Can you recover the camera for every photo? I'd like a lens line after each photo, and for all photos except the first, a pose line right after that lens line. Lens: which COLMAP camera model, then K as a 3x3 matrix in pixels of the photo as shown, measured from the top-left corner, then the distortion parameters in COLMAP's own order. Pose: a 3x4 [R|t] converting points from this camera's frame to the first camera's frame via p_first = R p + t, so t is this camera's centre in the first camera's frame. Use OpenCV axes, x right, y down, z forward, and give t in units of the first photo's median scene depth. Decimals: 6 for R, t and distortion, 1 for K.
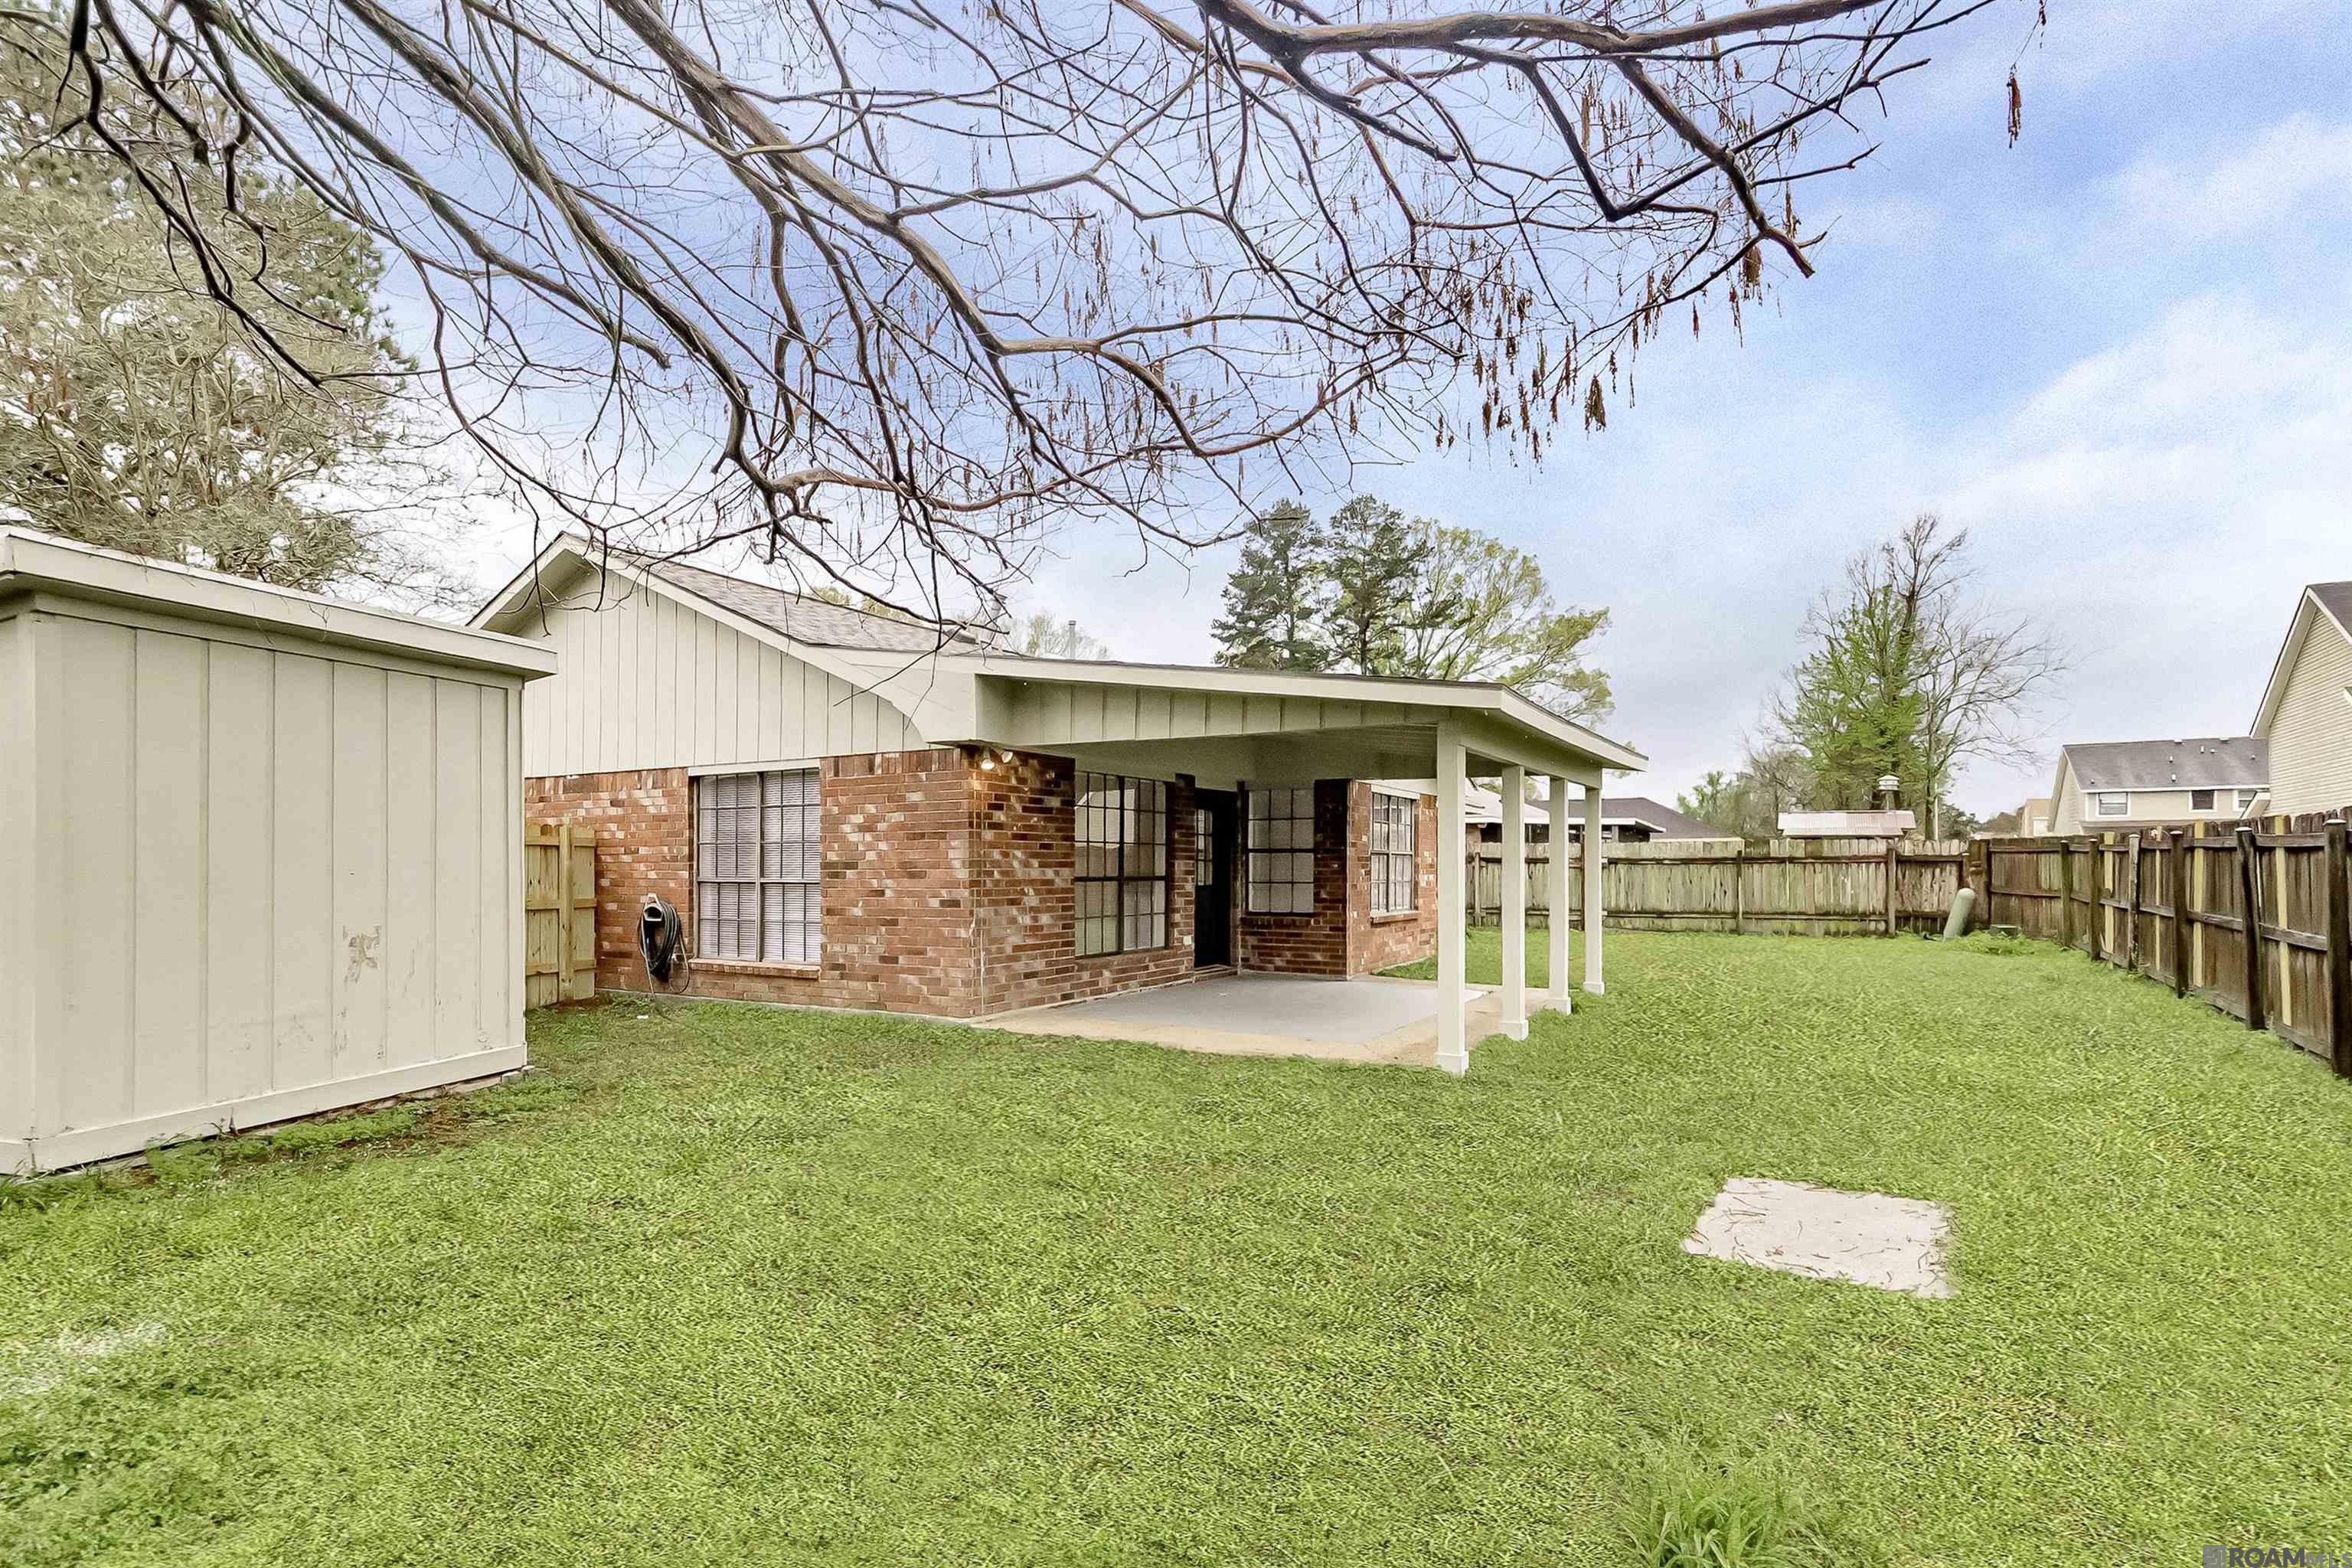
lens RADIAL K [[1021.1, 0, 1175.8], [0, 1021.1, 858.6], [0, 0, 1]] dist [0.000139, 0.000017]
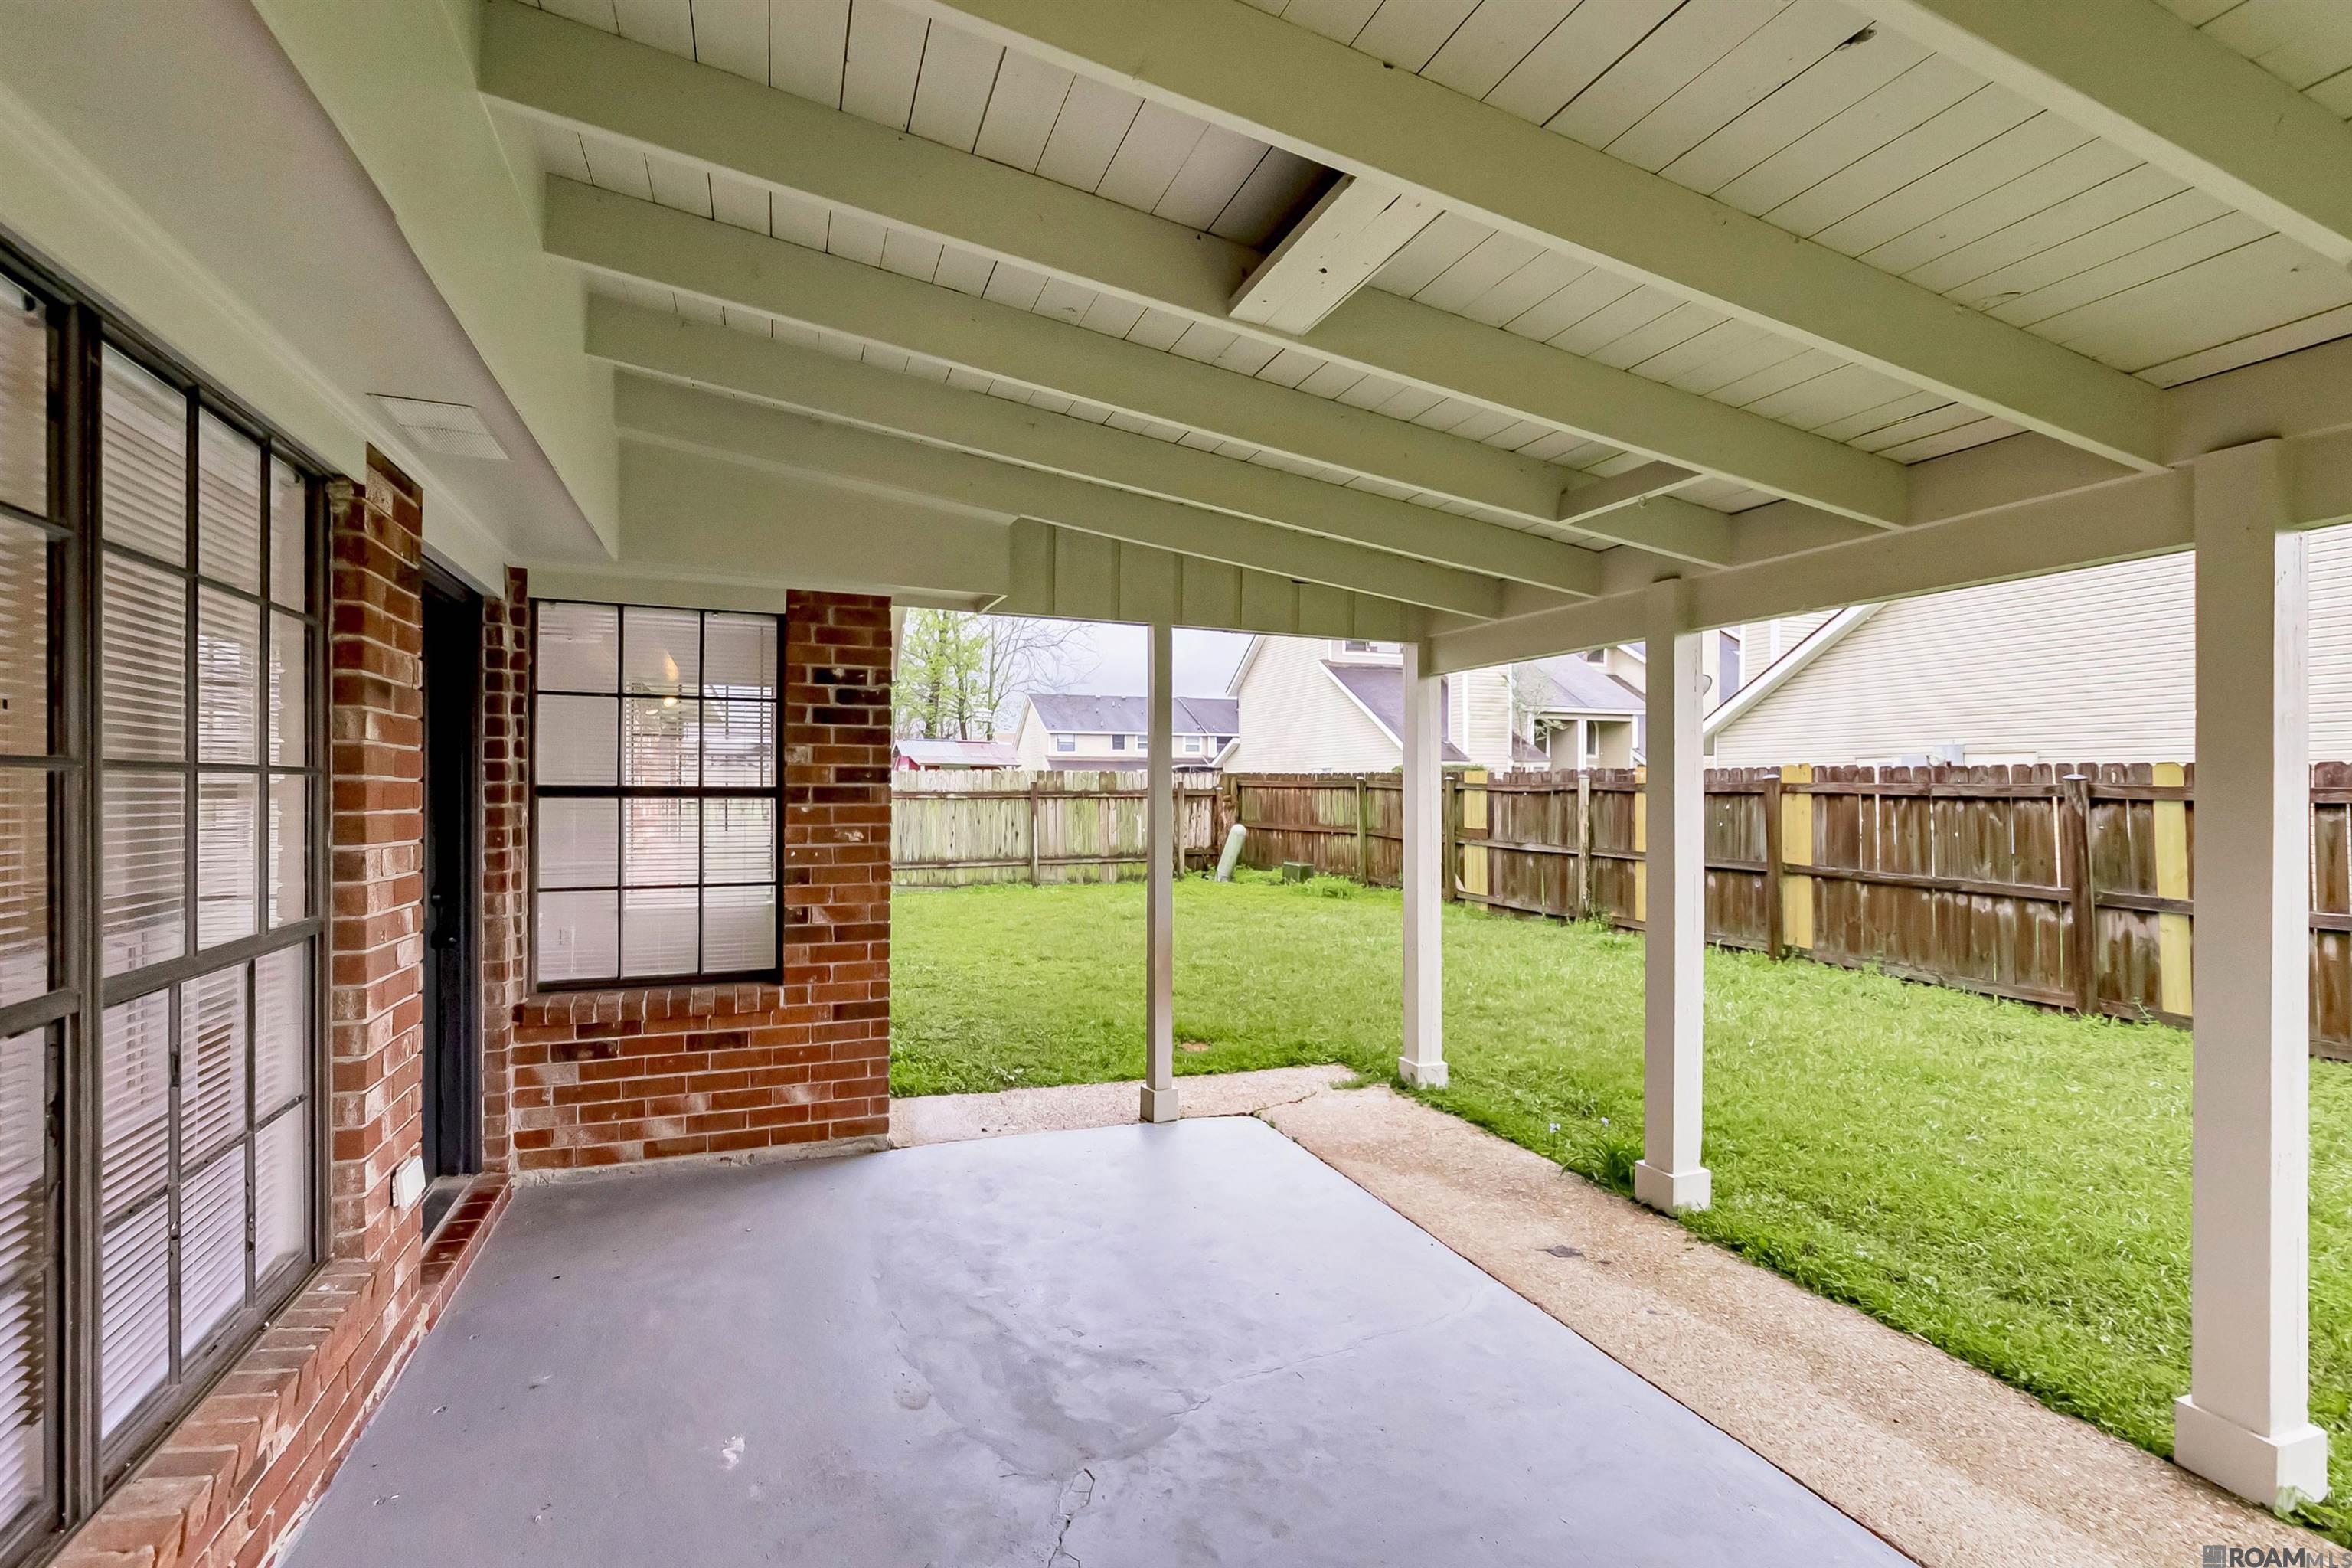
lens RADIAL K [[1057.4, 0, 1176.0], [0, 1057.4, 784.0], [0, 0, 1]] dist [-0.000840, -0.000139]
pose [[0.634081, 0.005405, 0.773248, -0.034436], [-0.006391, 0.999978, -0.001749, -0.006283], [-0.773240, -0.003833, 0.634101, 0.383226]]
